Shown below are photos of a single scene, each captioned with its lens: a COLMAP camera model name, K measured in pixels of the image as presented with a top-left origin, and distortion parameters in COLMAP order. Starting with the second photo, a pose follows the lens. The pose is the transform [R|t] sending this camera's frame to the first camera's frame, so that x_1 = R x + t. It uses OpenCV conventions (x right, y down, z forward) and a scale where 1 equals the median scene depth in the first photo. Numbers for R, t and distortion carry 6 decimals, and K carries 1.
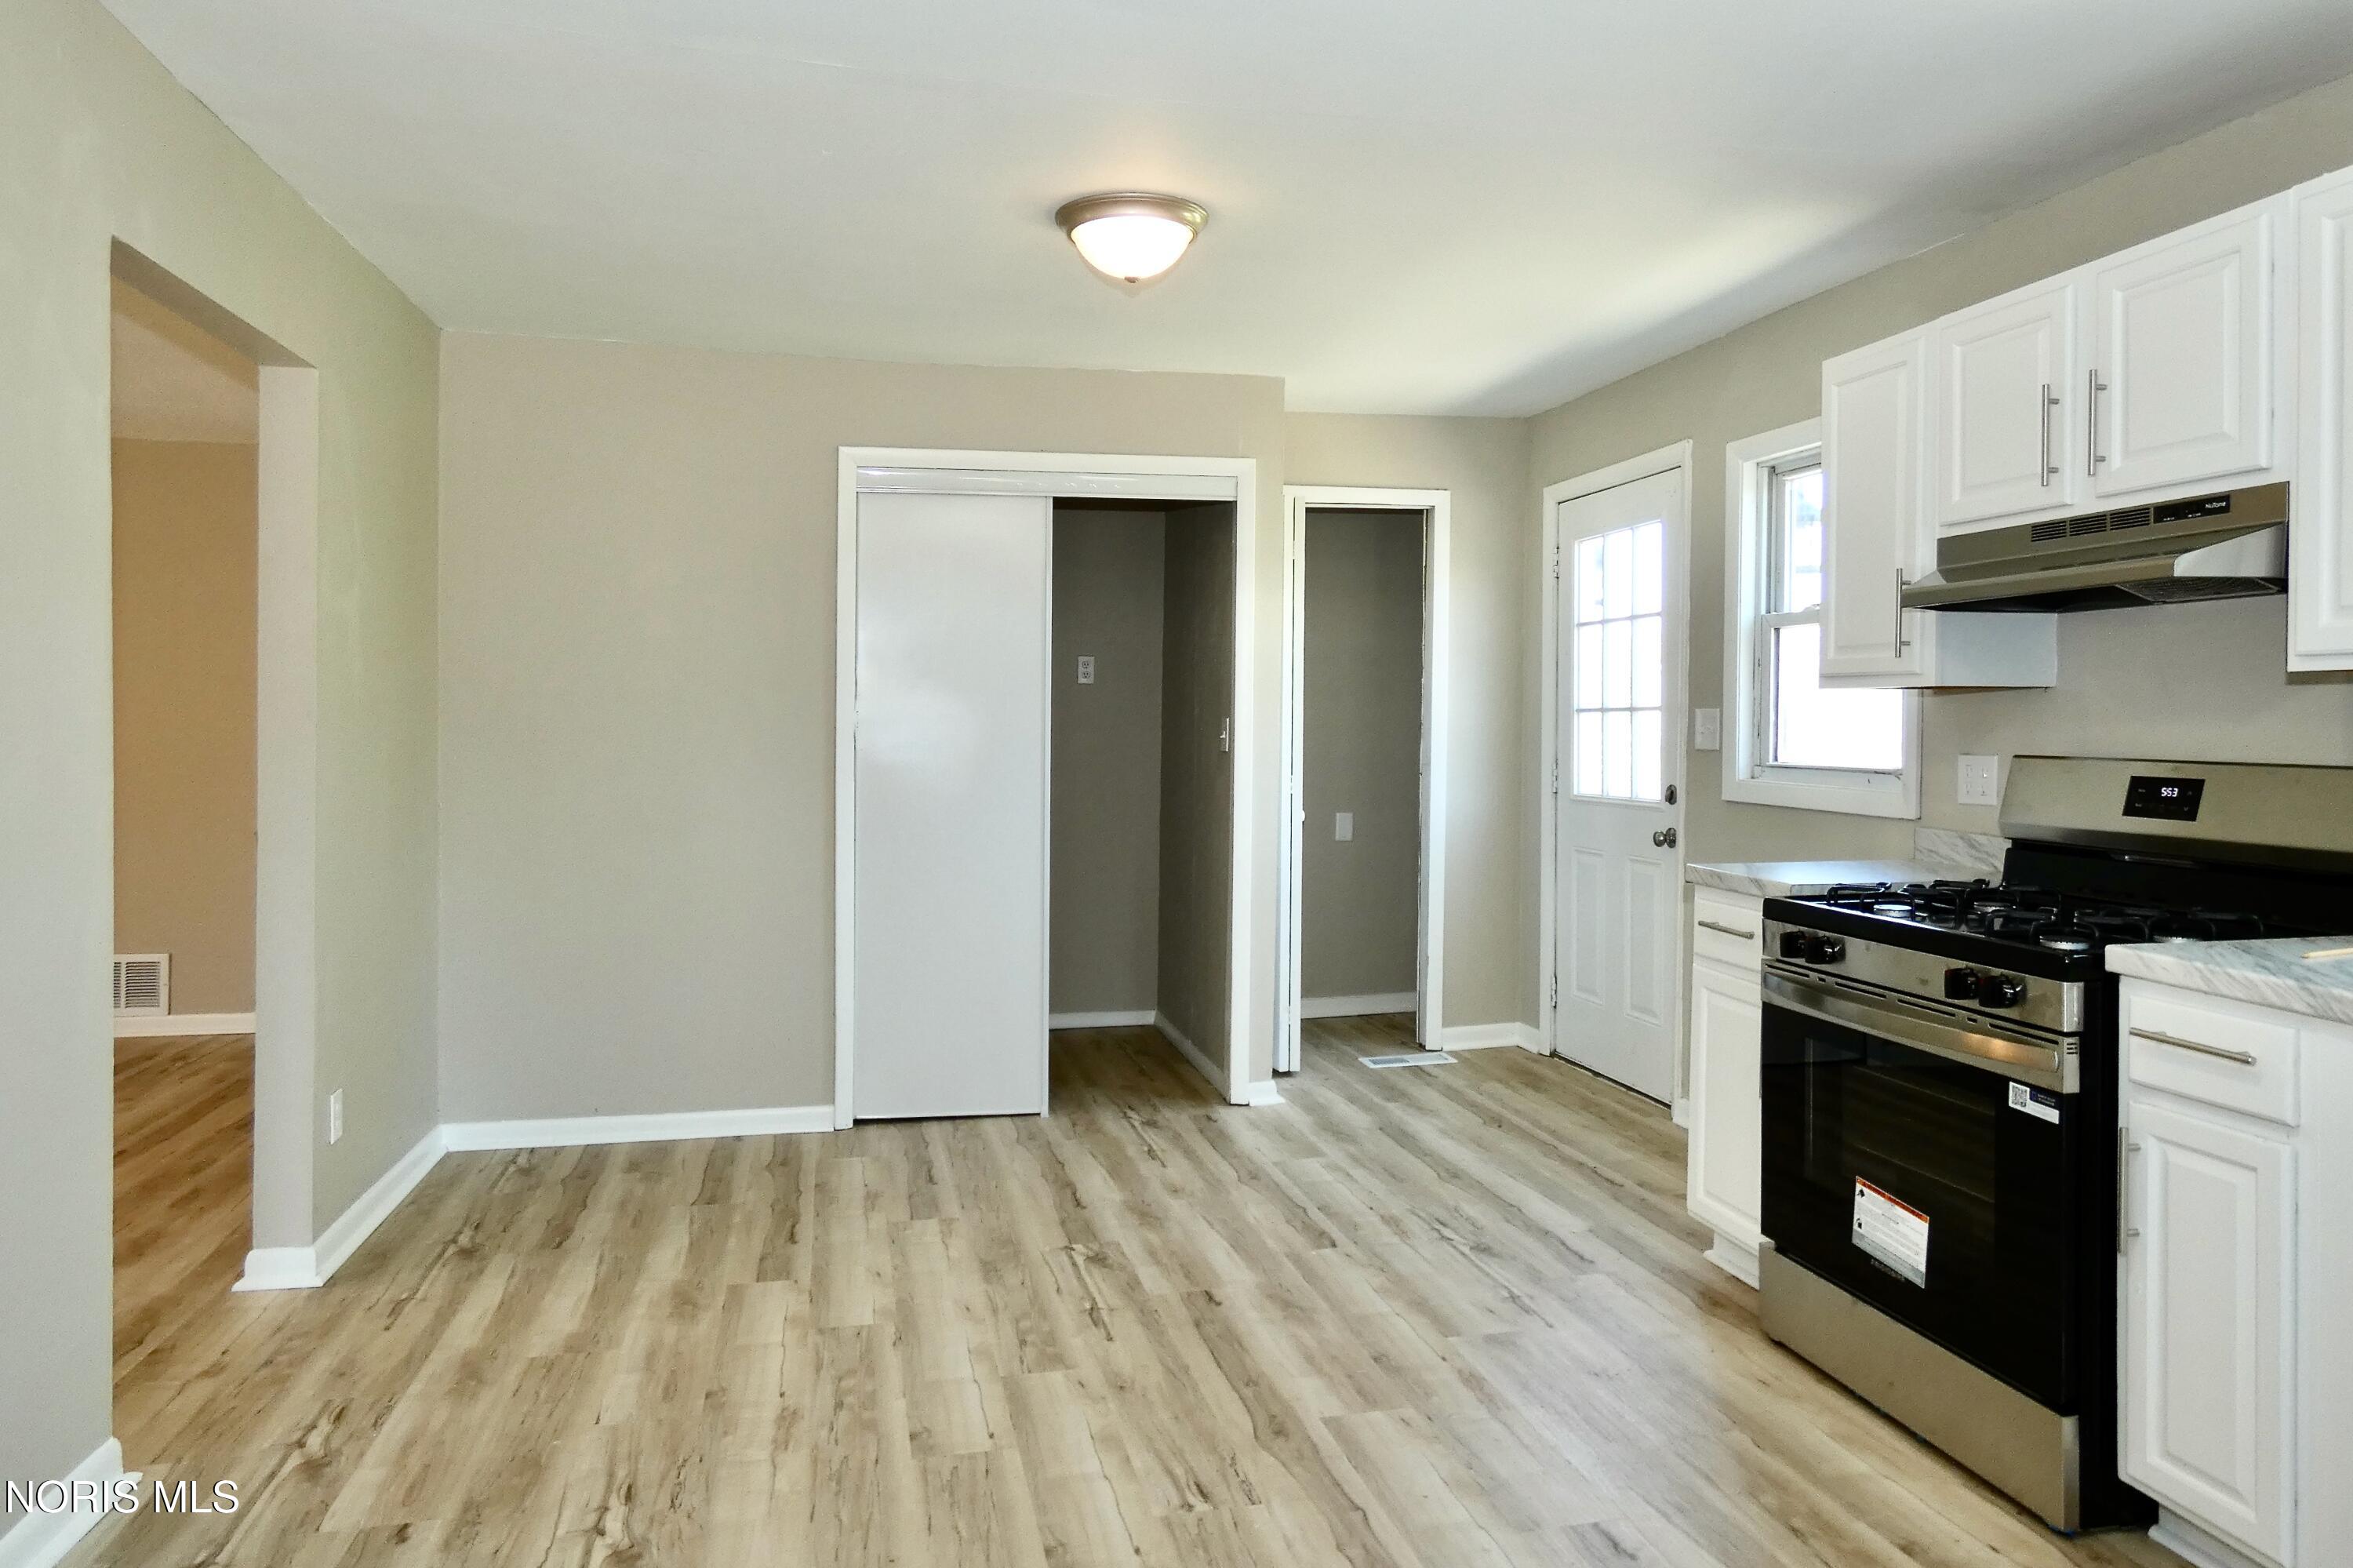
lens RADIAL K [[1445.1, 0, 1185.7], [0, 1445.1, 727.0], [0, 0, 1]] dist [-0.004524, 0.002148]
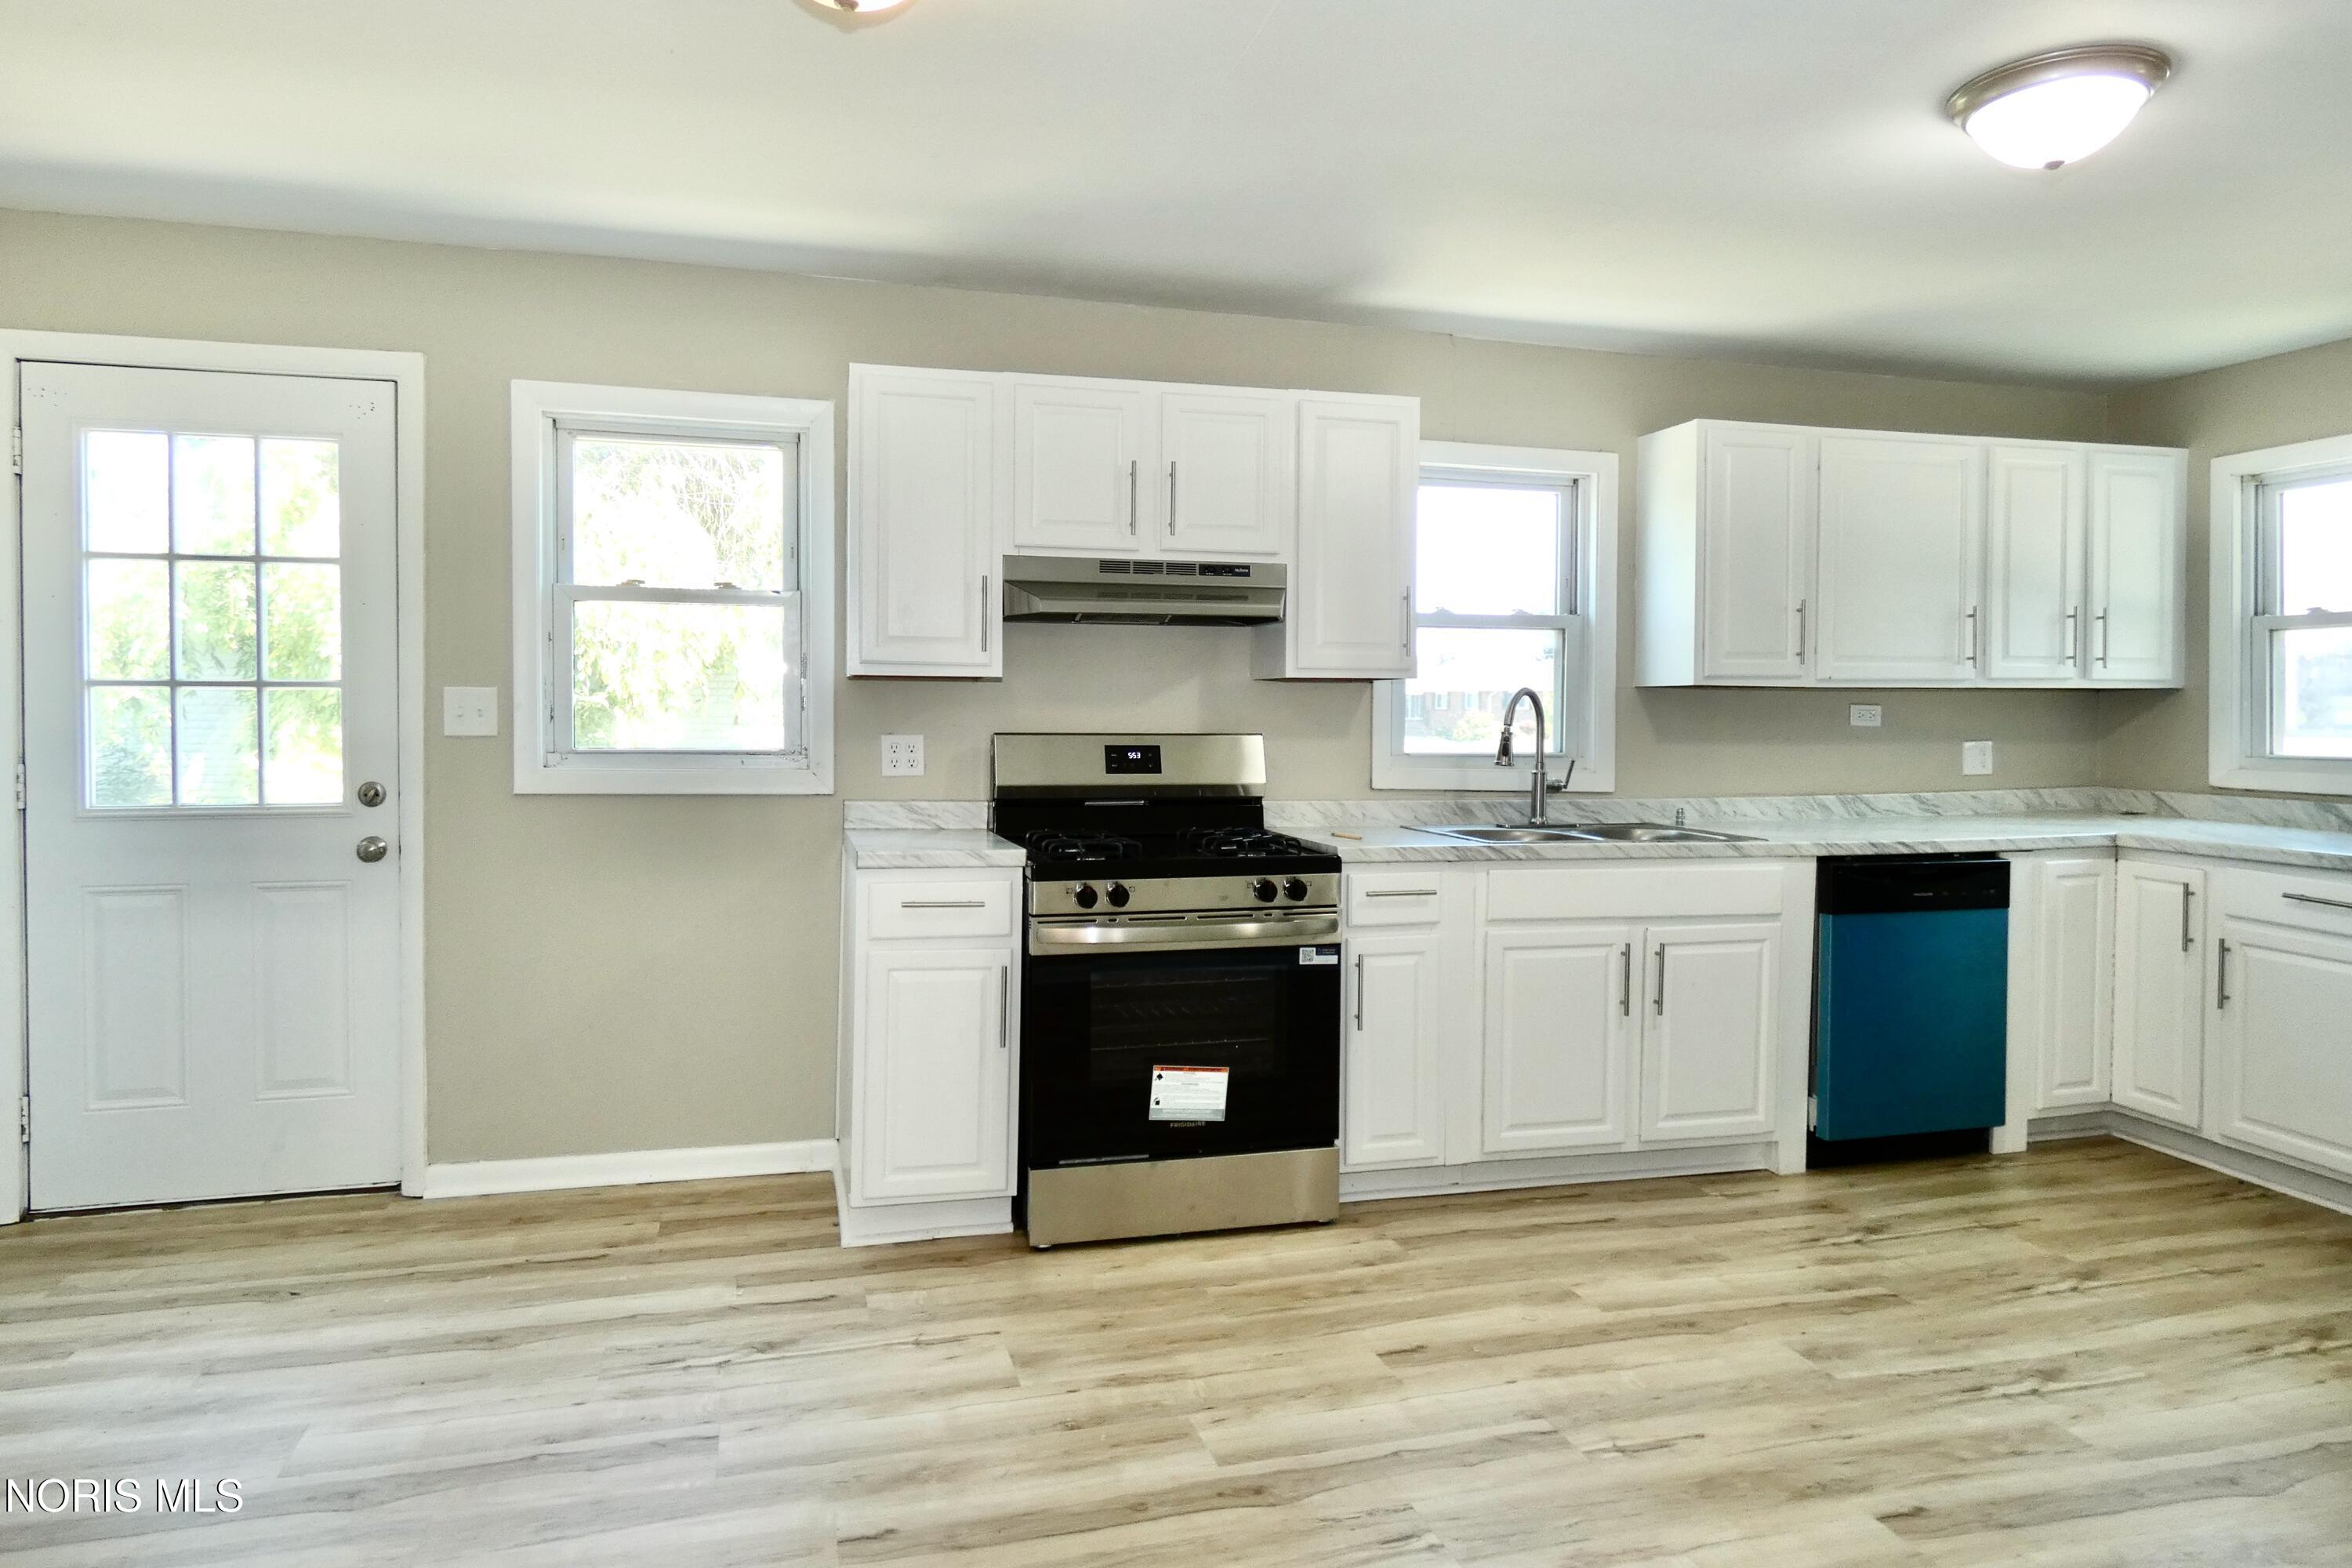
lens RADIAL K [[1394.4, 0, 1177.2], [0, 1394.4, 748.7], [0, 0, 1]] dist [-0.000963, 0.003037]
pose [[-0.032887, -0.027021, 0.999094, -0.723683], [-0.003031, 0.999633, 0.026936, 0.000483], [-0.999454, -0.002142, -0.032957, 0.985257]]
